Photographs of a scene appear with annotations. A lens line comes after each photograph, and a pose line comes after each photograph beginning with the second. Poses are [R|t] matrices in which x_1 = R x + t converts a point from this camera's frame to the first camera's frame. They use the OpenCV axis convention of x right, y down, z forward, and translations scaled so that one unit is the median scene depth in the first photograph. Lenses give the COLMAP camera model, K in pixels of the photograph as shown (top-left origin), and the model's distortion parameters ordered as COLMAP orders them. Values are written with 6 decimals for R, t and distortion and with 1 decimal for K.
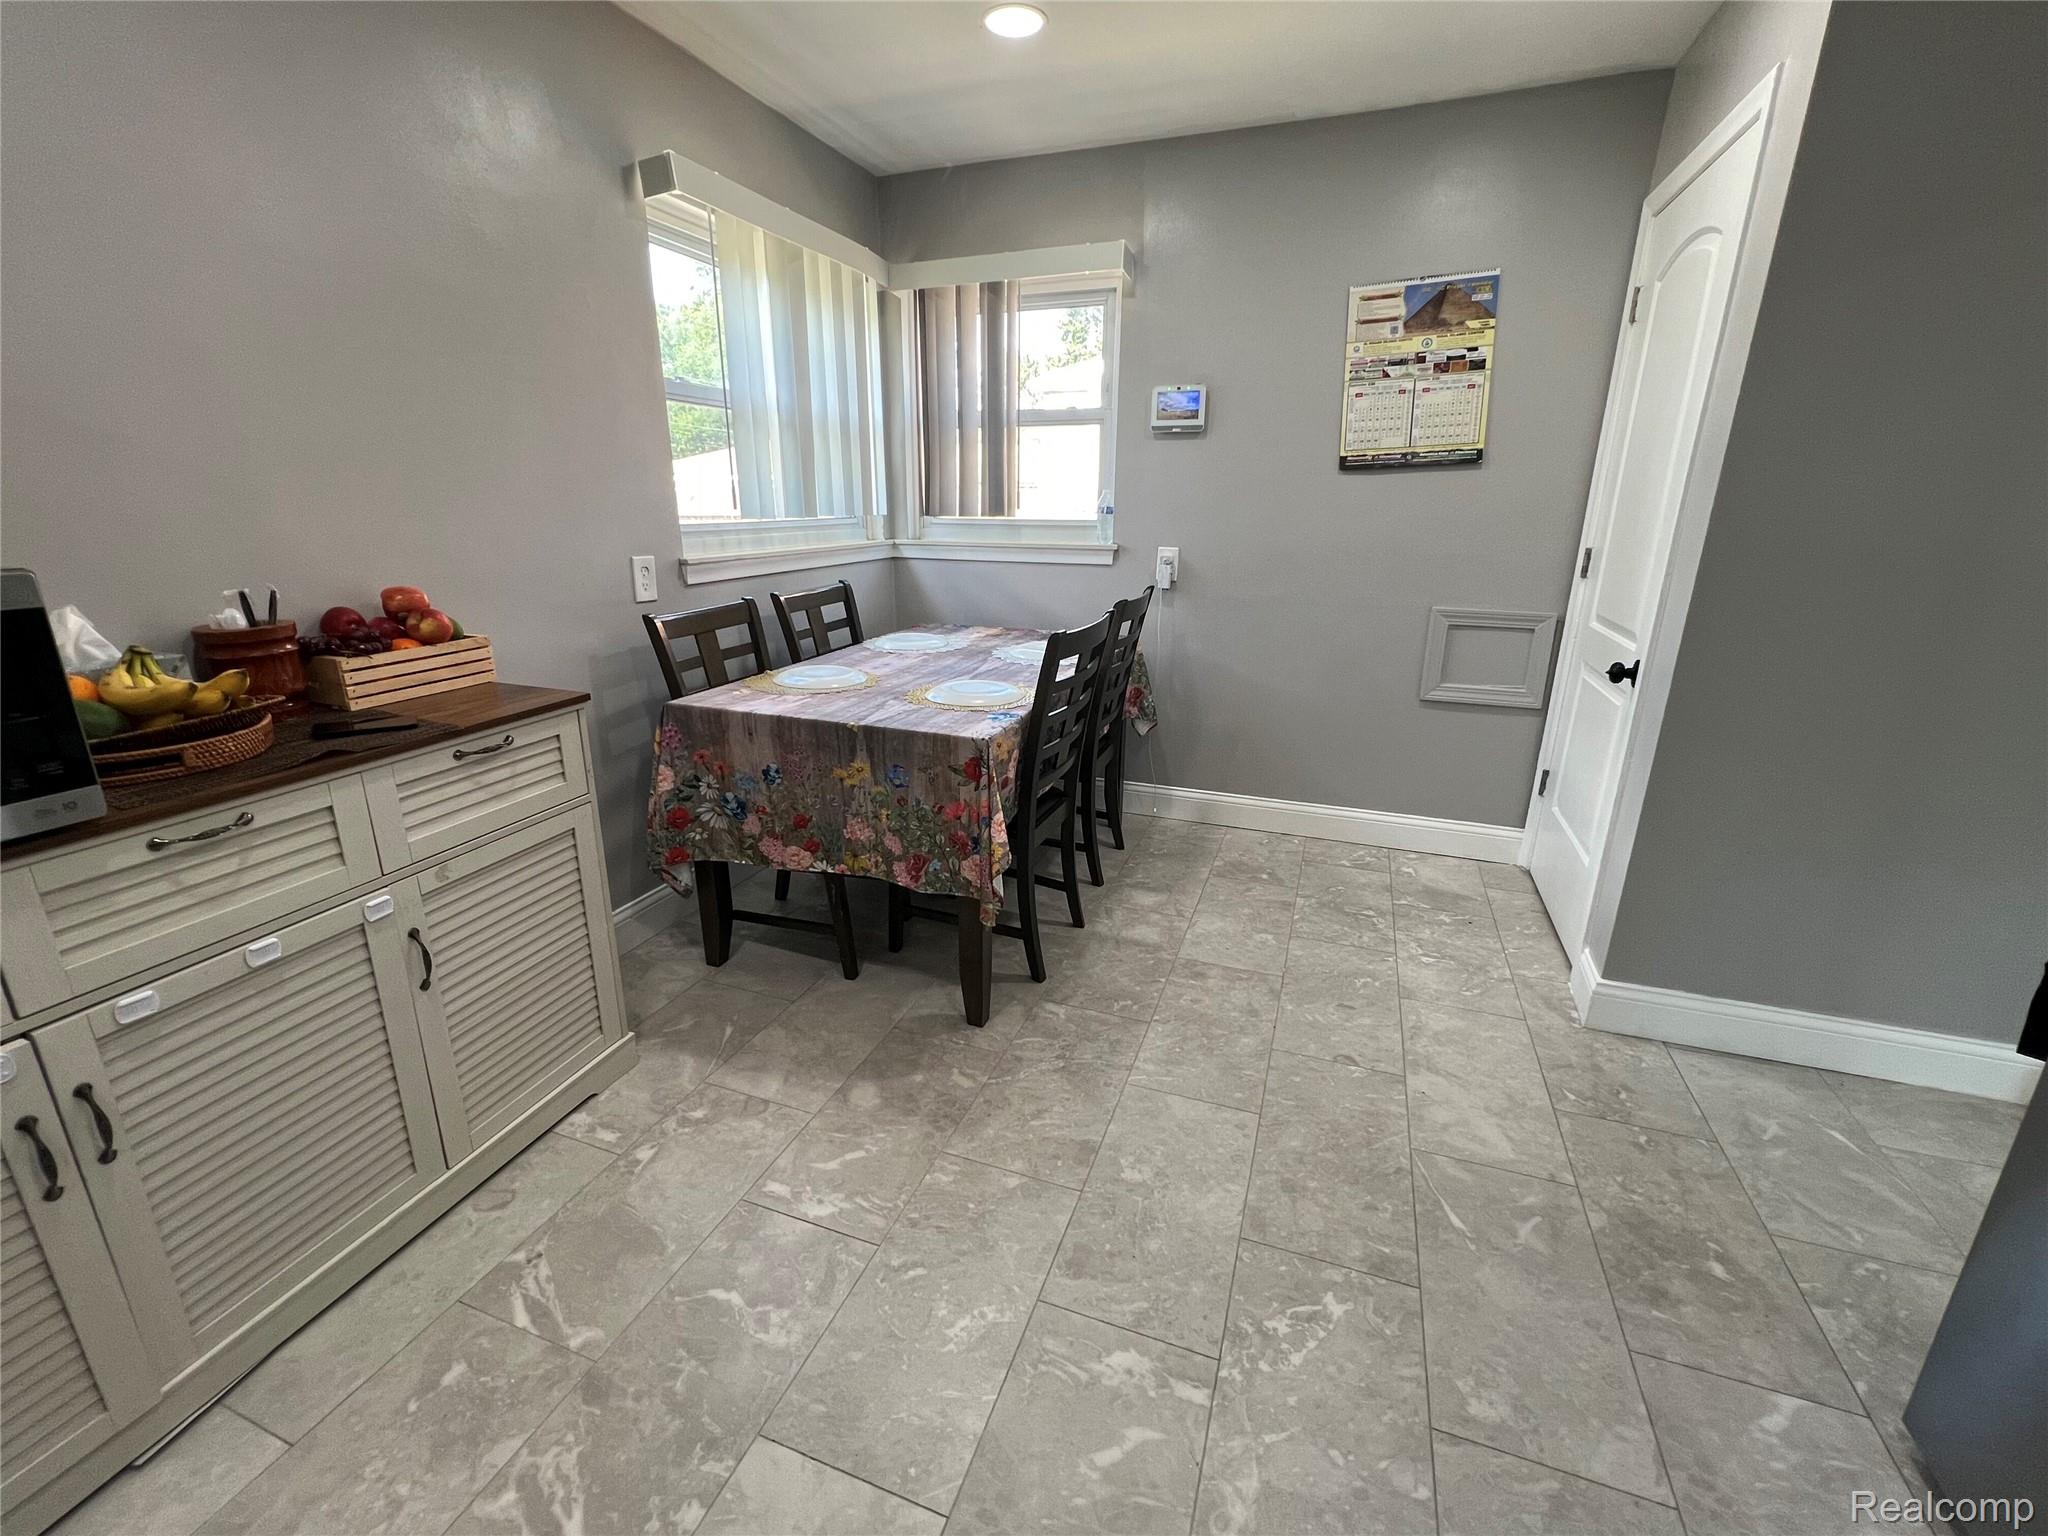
lens RADIAL K [[867.7, 0, 1022.8], [0, 867.7, 759.4], [0, 0, 1]] dist [-0.000697, 0.000772]
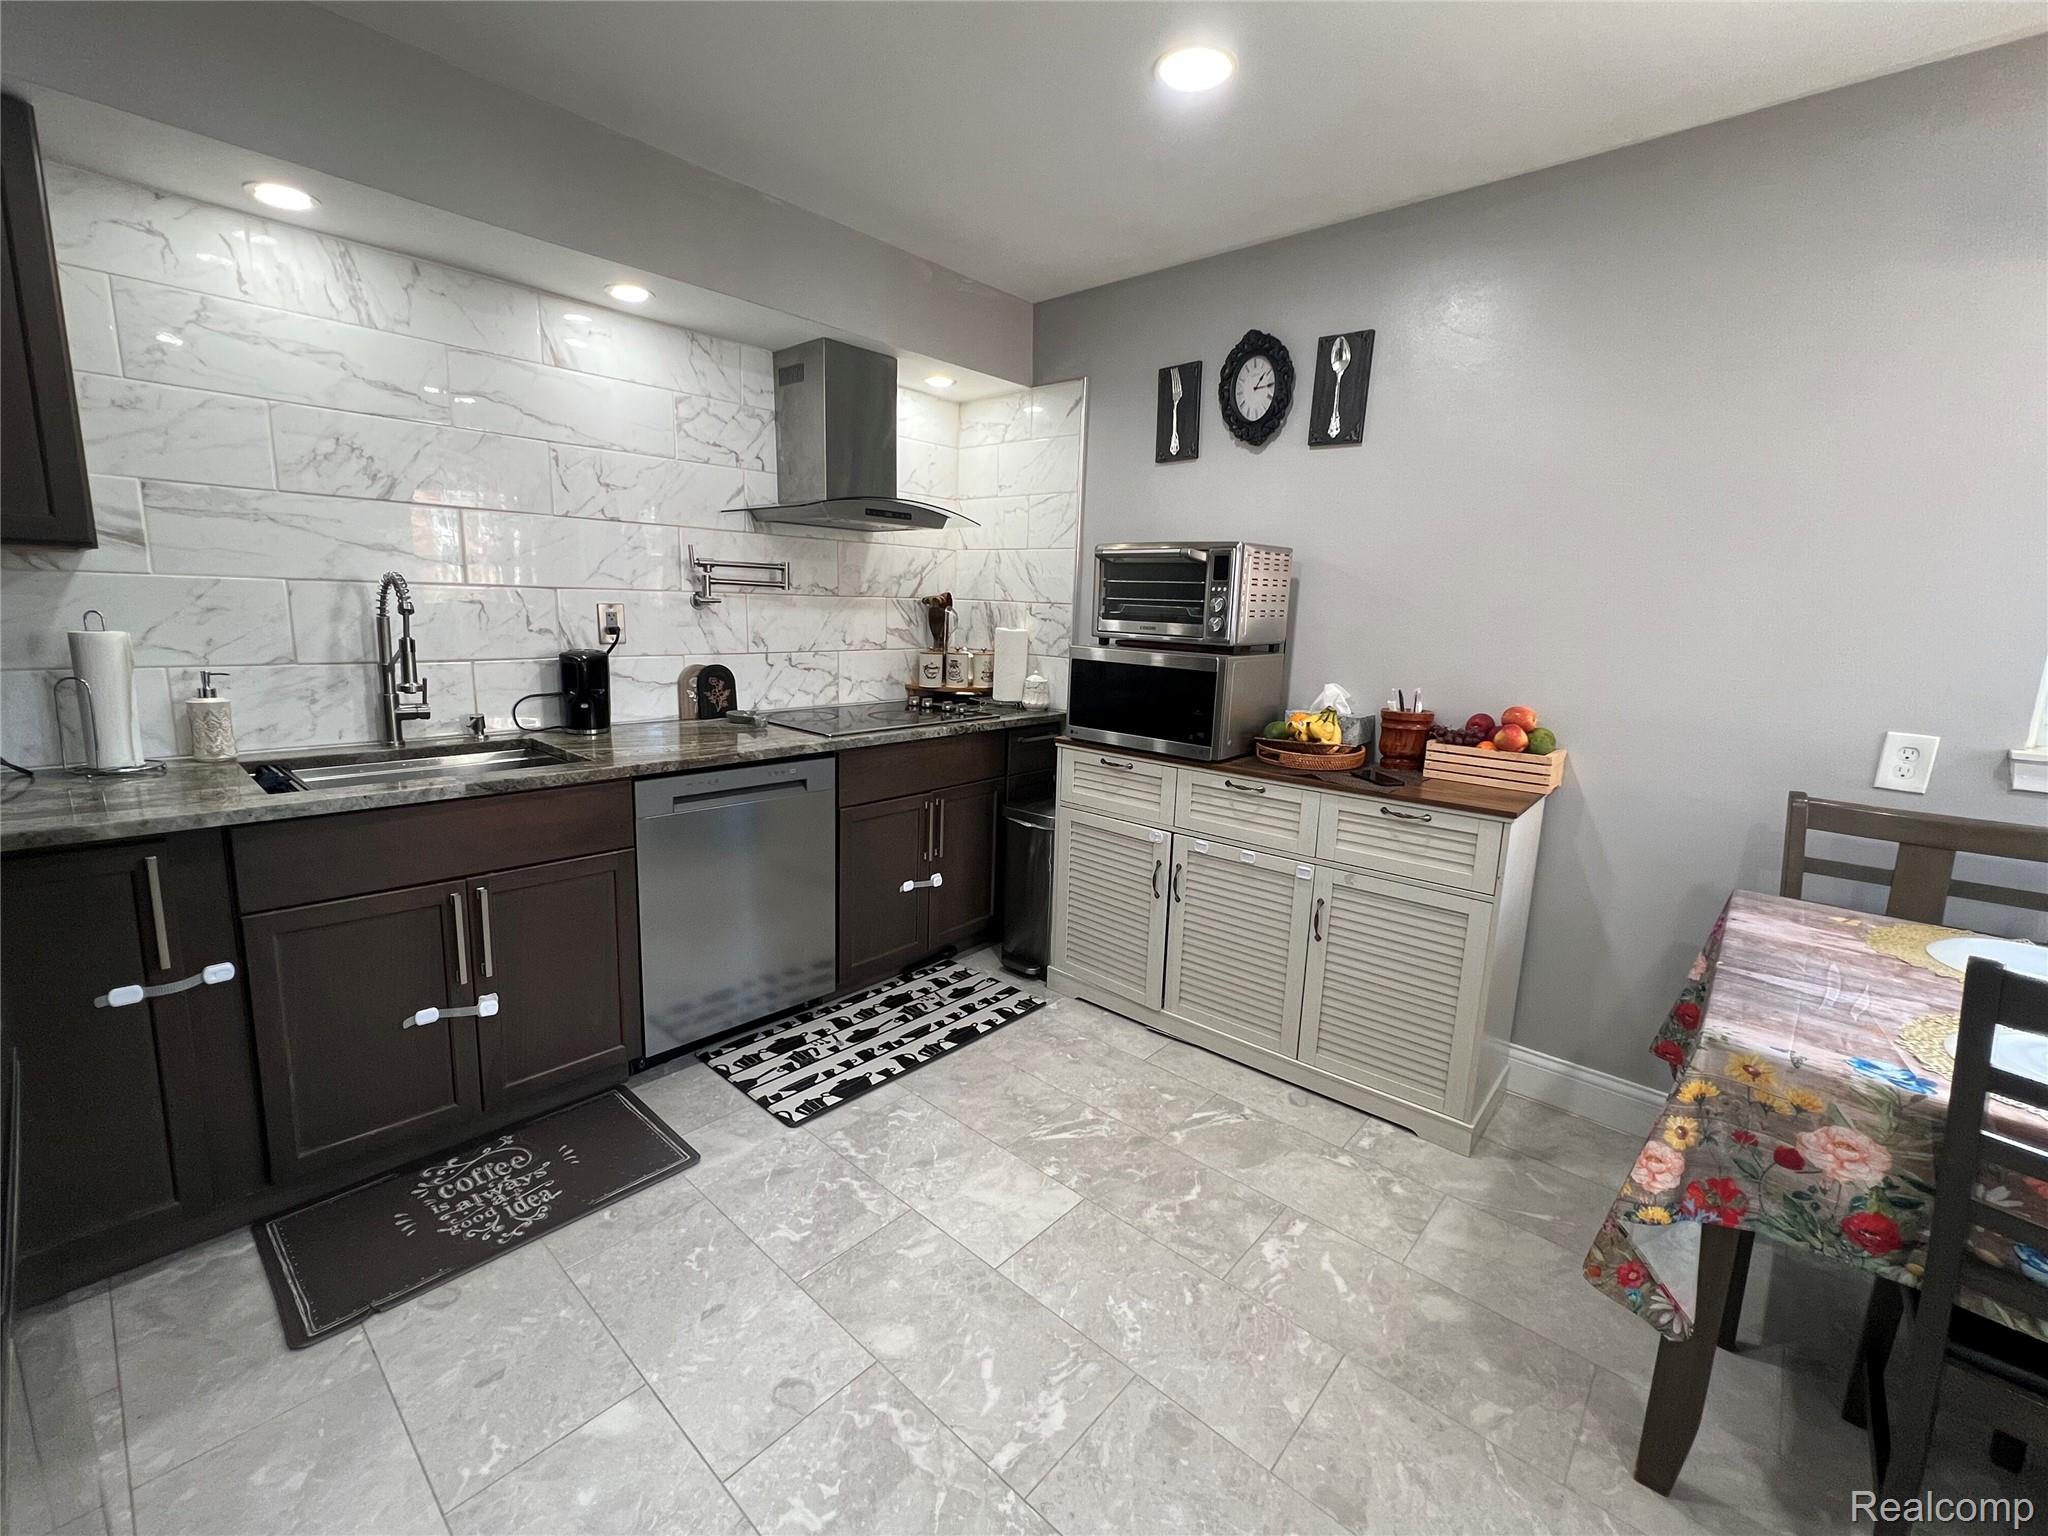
lens RADIAL K [[867.7, 0, 1020.8], [0, 867.7, 761.6], [0, 0, 1]] dist [-0.000697, 0.000772]
pose [[-0.363595, 0.154540, -0.918649, 0.952428], [-0.303523, 0.912677, 0.273668, -0.314438], [0.880723, 0.378335, -0.284938, 0.920748]]
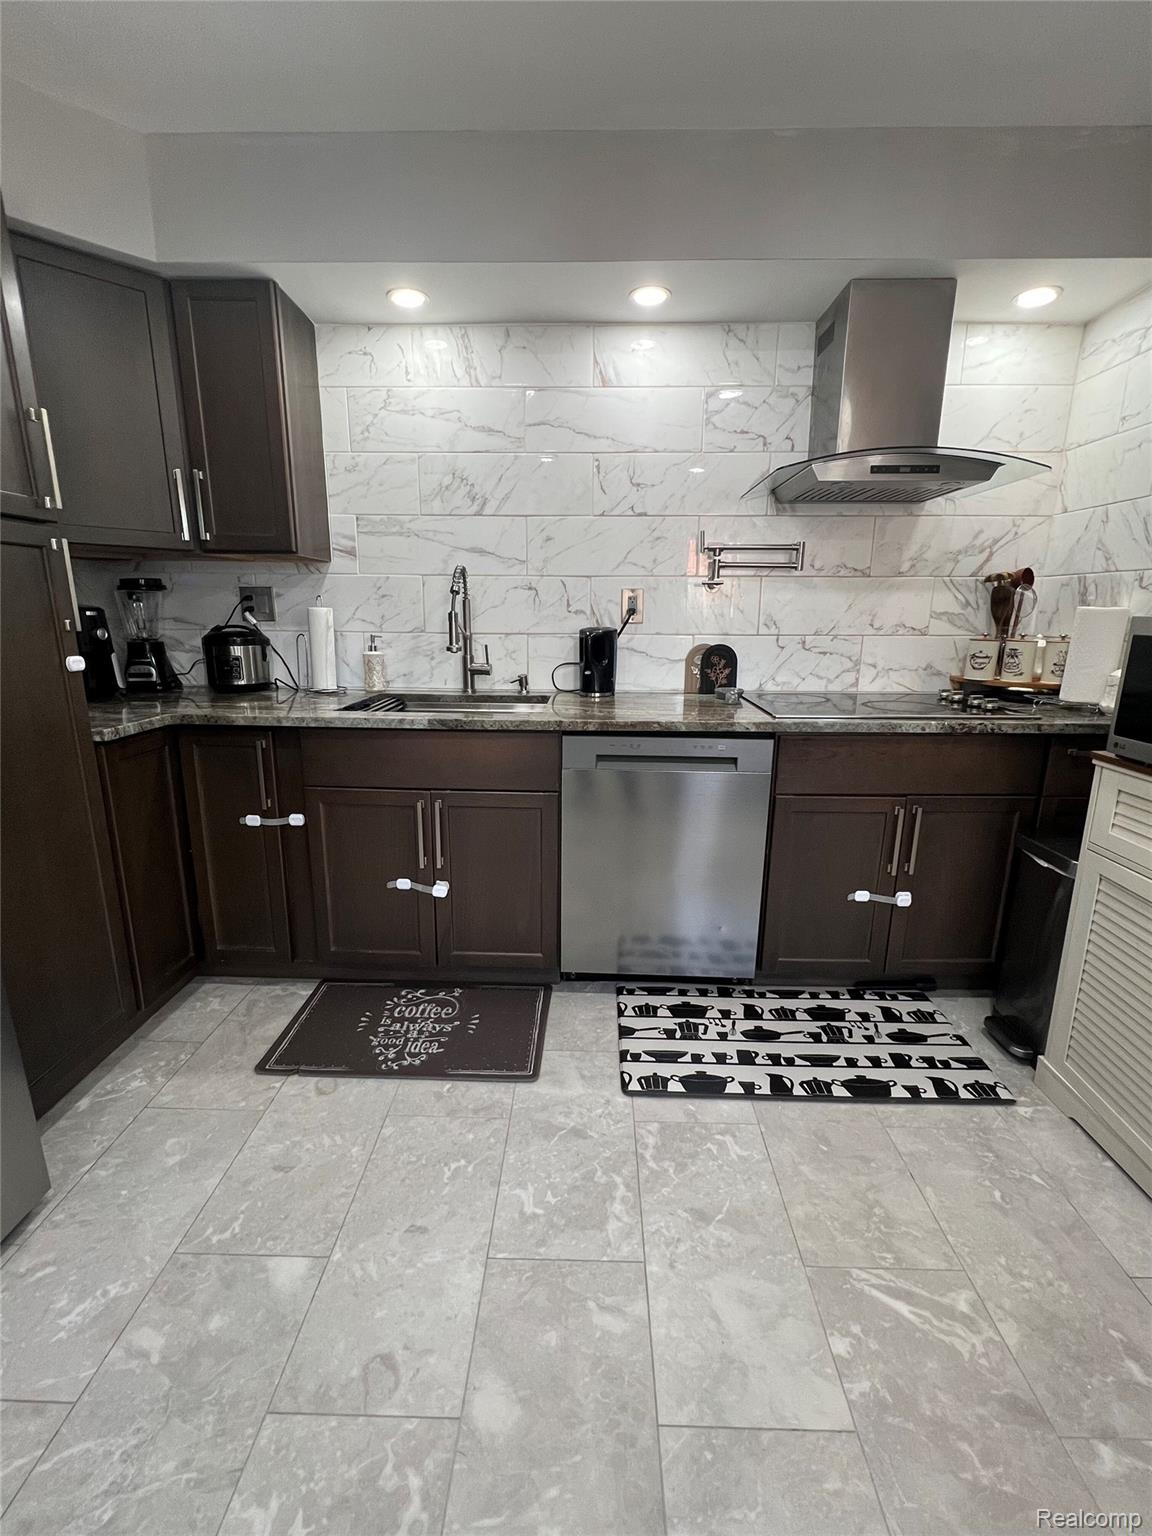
lens RADIAL K [[650.8, 0, 580.1], [0, 650.8, 766.4], [0, 0, 1]] dist [-0.000697, 0.000772]
pose [[-0.942589, 0.068033, -0.326952, 0.190821], [-0.106131, 0.867248, 0.486432, -0.241913], [0.316642, 0.493205, -0.810238, 1.000485]]
